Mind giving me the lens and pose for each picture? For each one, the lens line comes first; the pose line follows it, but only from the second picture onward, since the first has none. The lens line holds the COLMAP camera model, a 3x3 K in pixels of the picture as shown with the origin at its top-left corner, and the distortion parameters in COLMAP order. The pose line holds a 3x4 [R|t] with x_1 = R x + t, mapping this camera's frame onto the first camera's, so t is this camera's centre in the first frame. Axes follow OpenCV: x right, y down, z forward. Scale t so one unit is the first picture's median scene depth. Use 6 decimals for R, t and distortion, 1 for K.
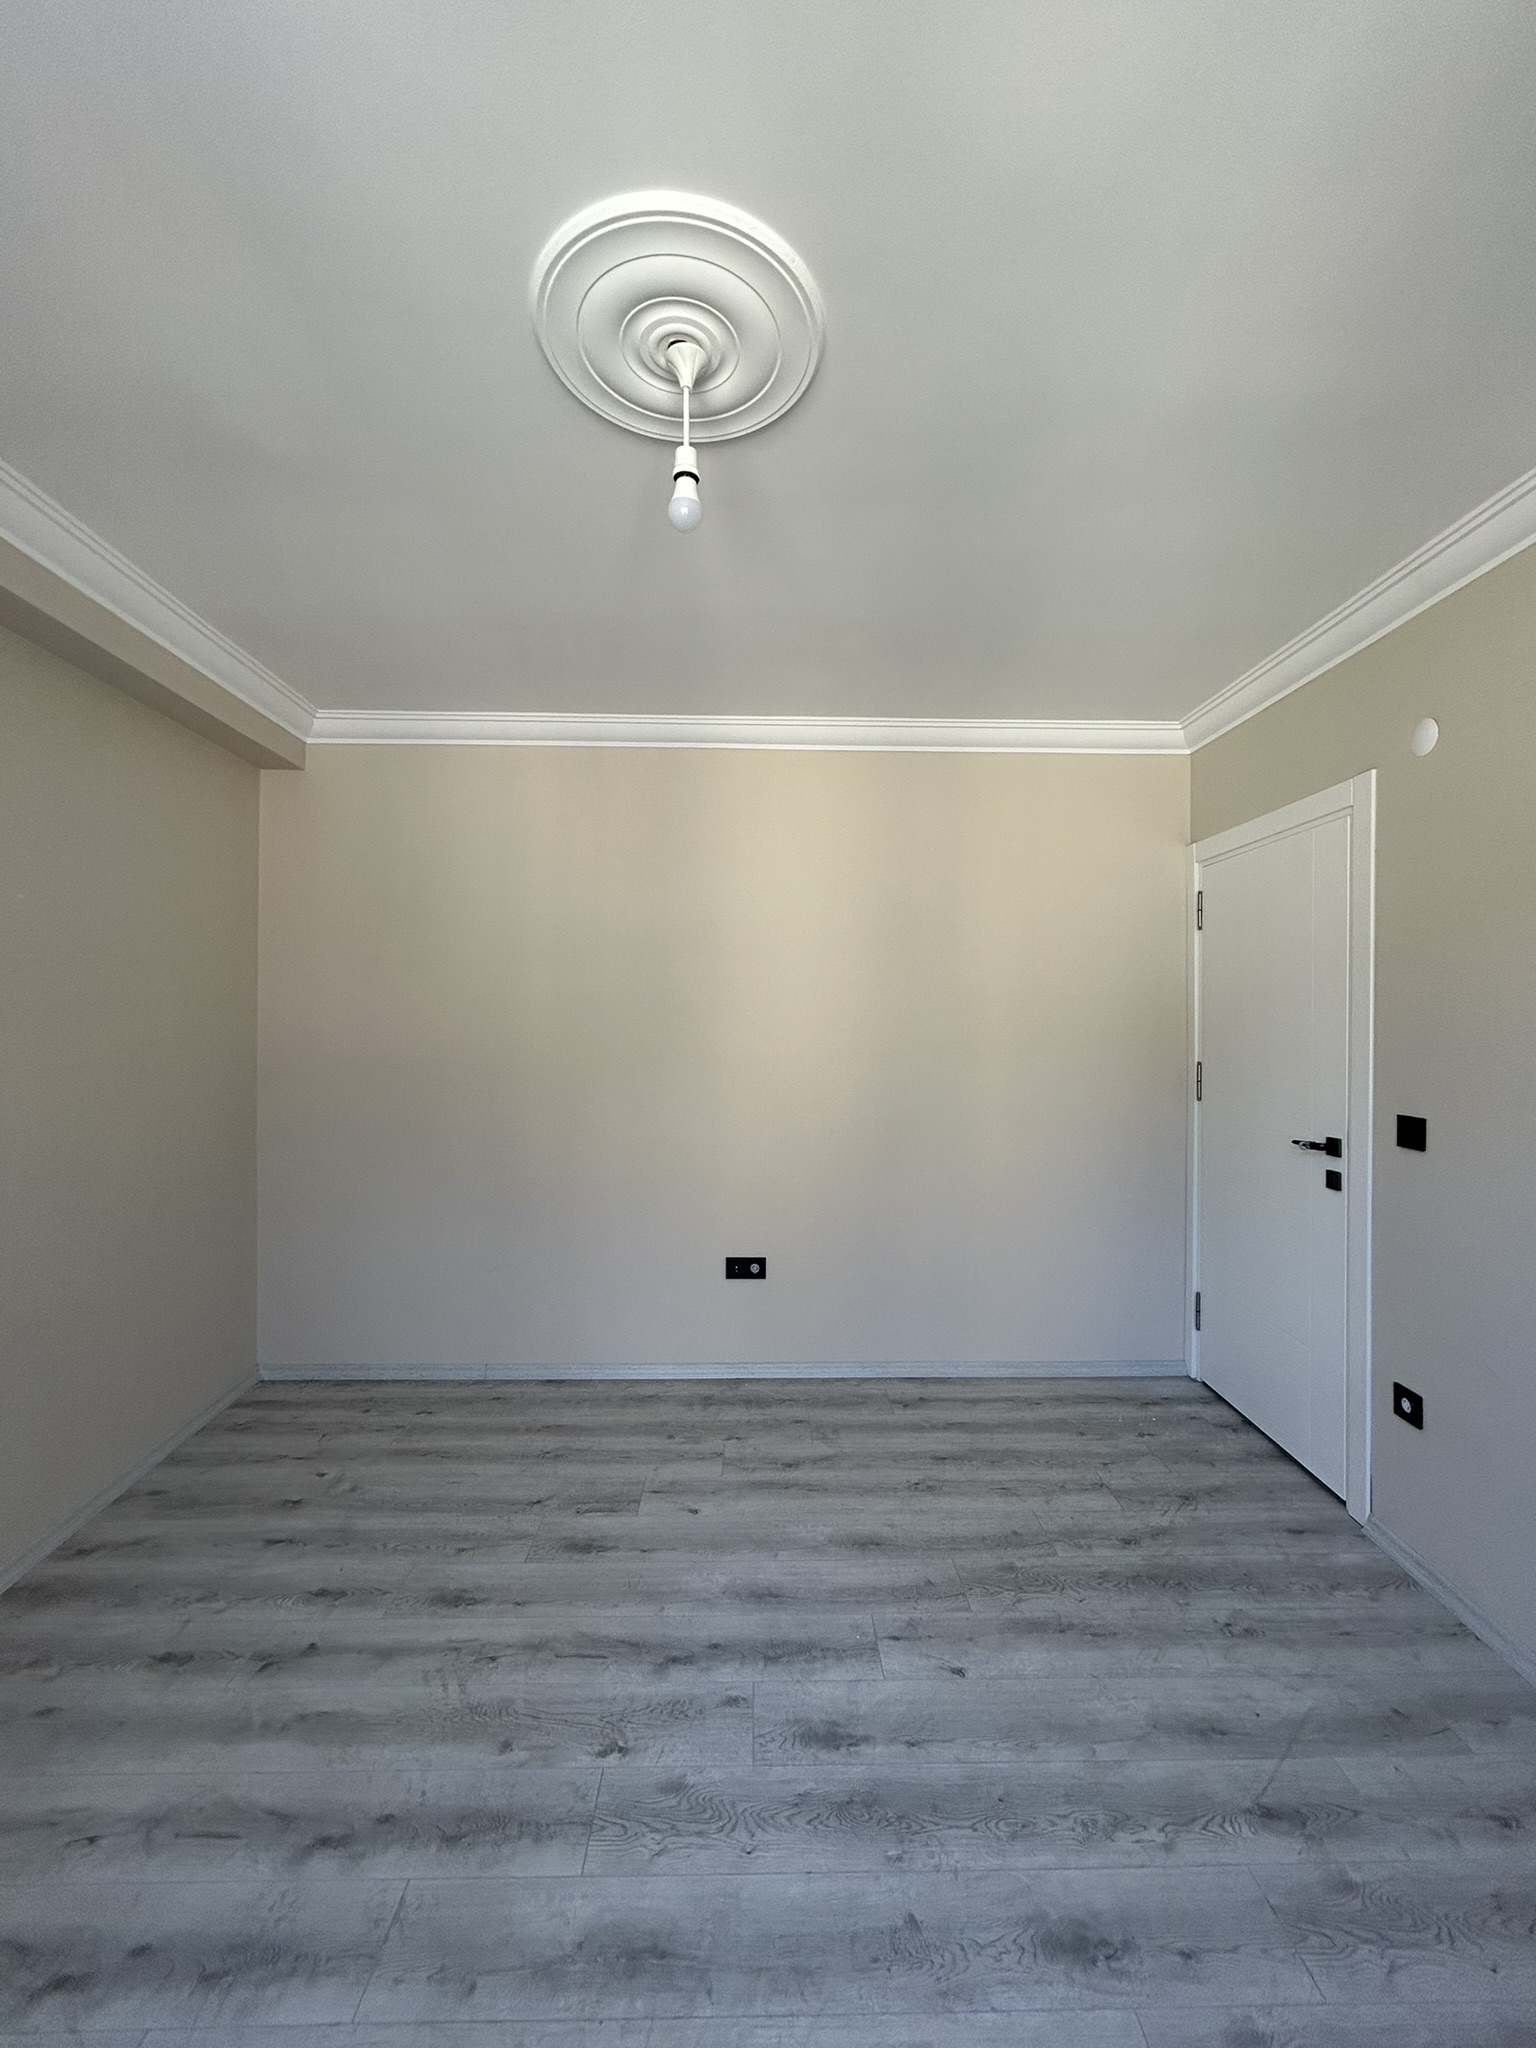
lens RADIAL K [[822.4, 0, 758.1], [0, 822.4, 1028.5], [0, 0, 1]] dist [-0.001836, 0.001476]
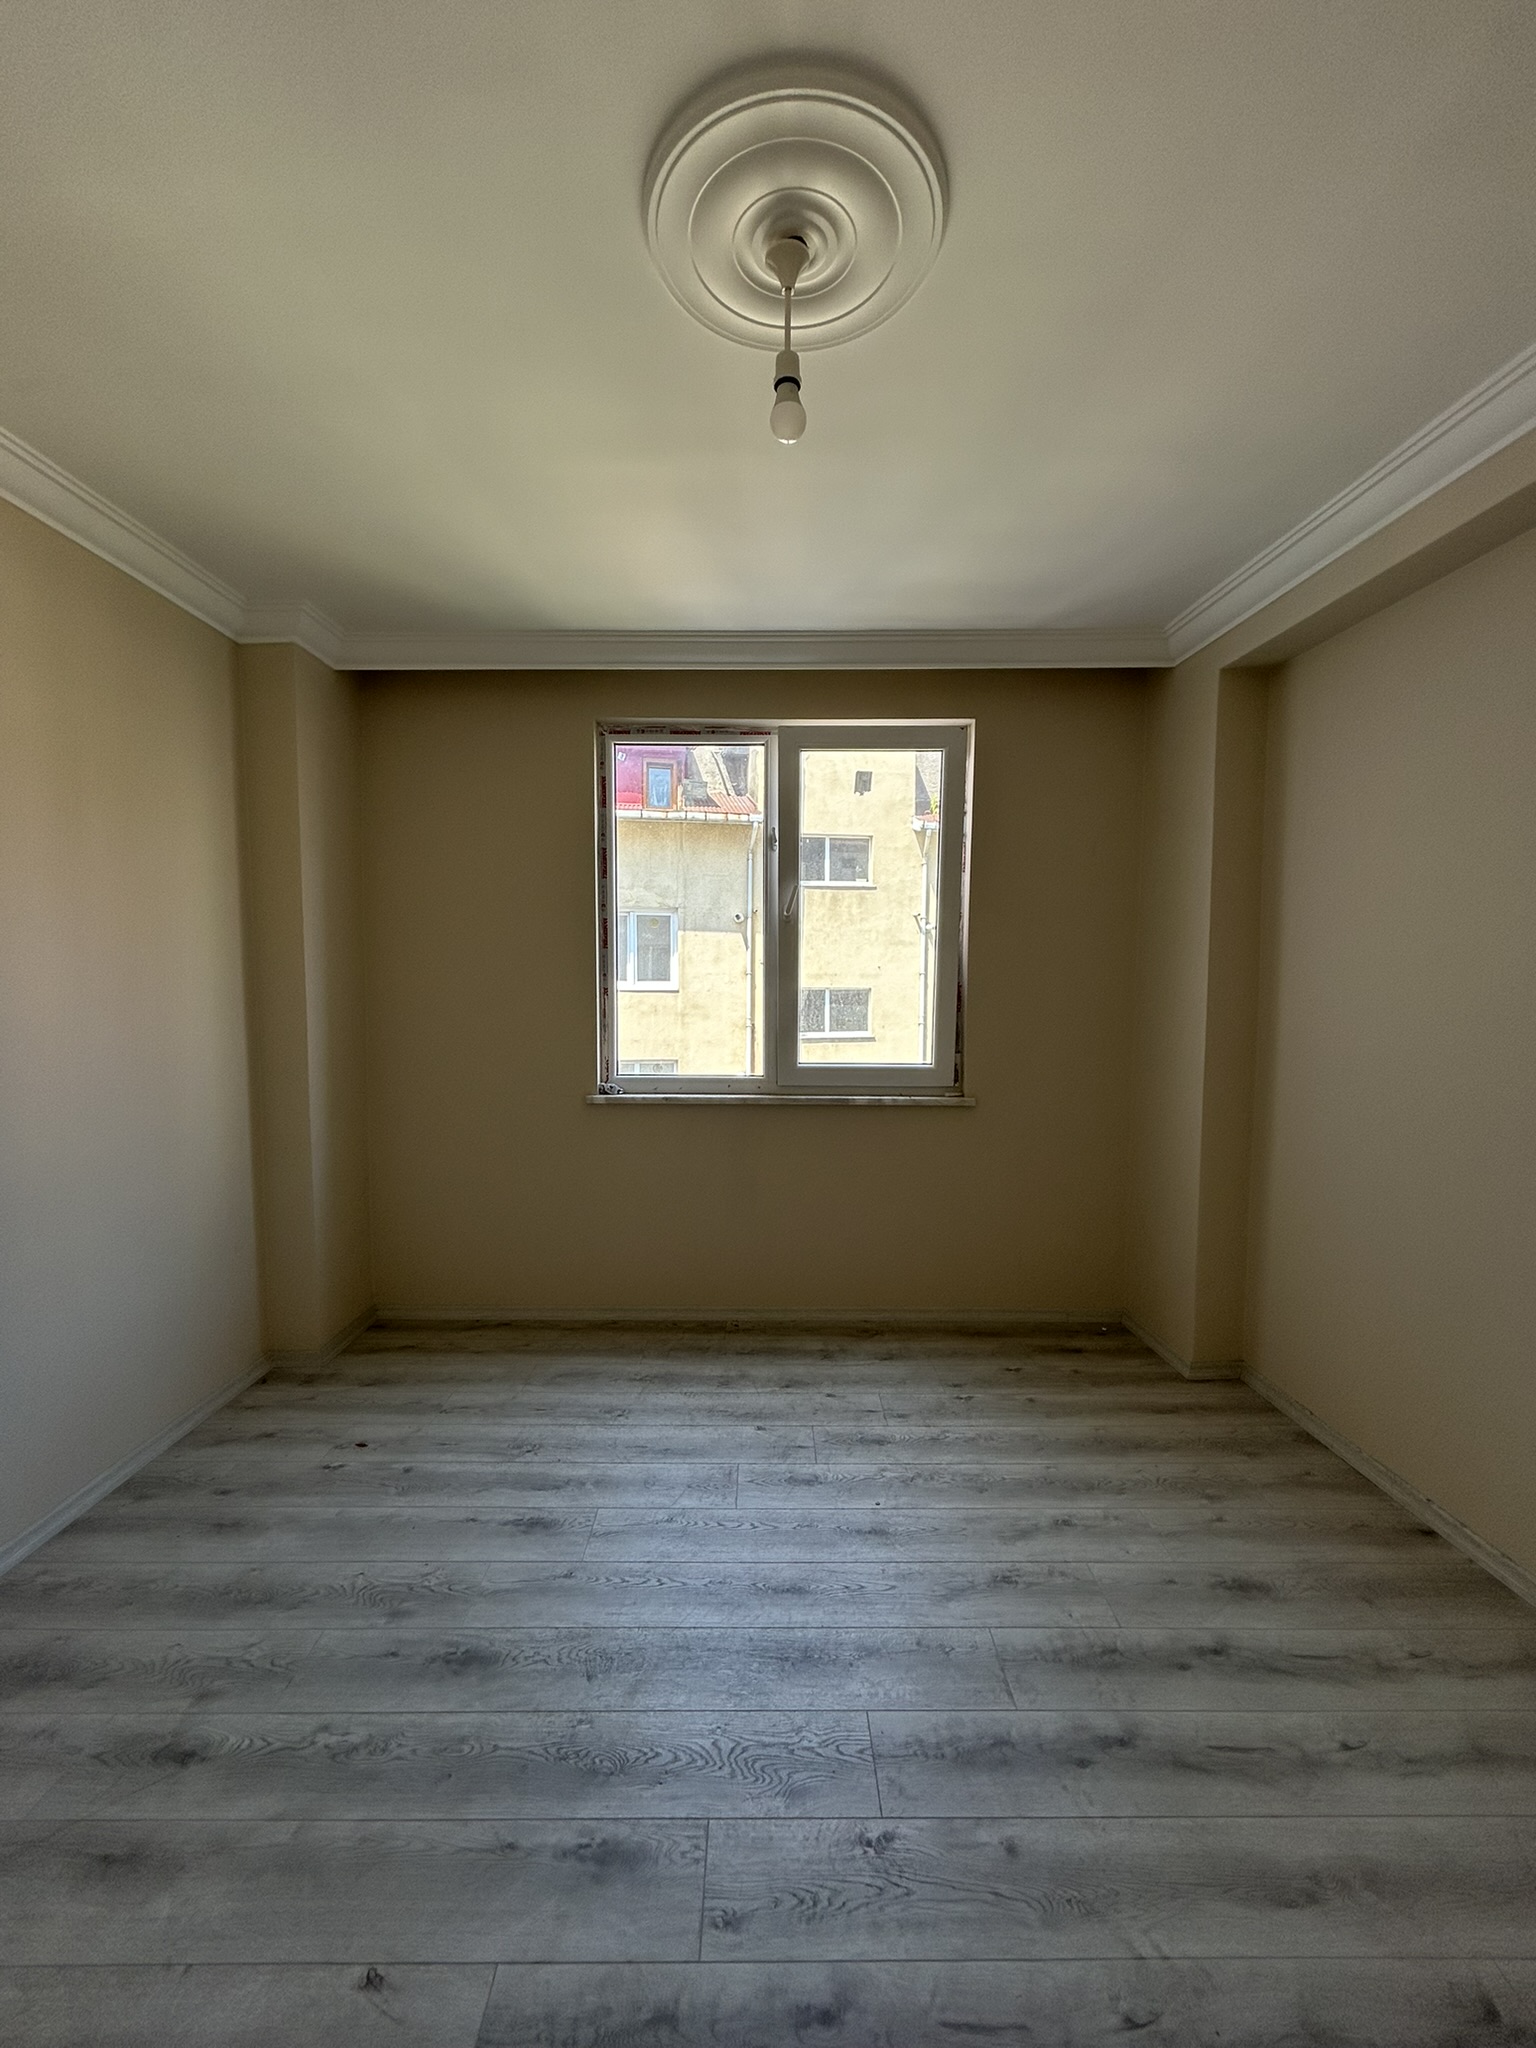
lens RADIAL K [[822.4, 0, 753.4], [0, 822.4, 1019.3], [0, 0, 1]] dist [-0.001836, 0.001476]
pose [[-0.999729, -0.015292, 0.017558, -0.058147], [-0.013819, 0.996608, 0.081123, -0.008643], [-0.018739, 0.080858, -0.996549, 1.885583]]
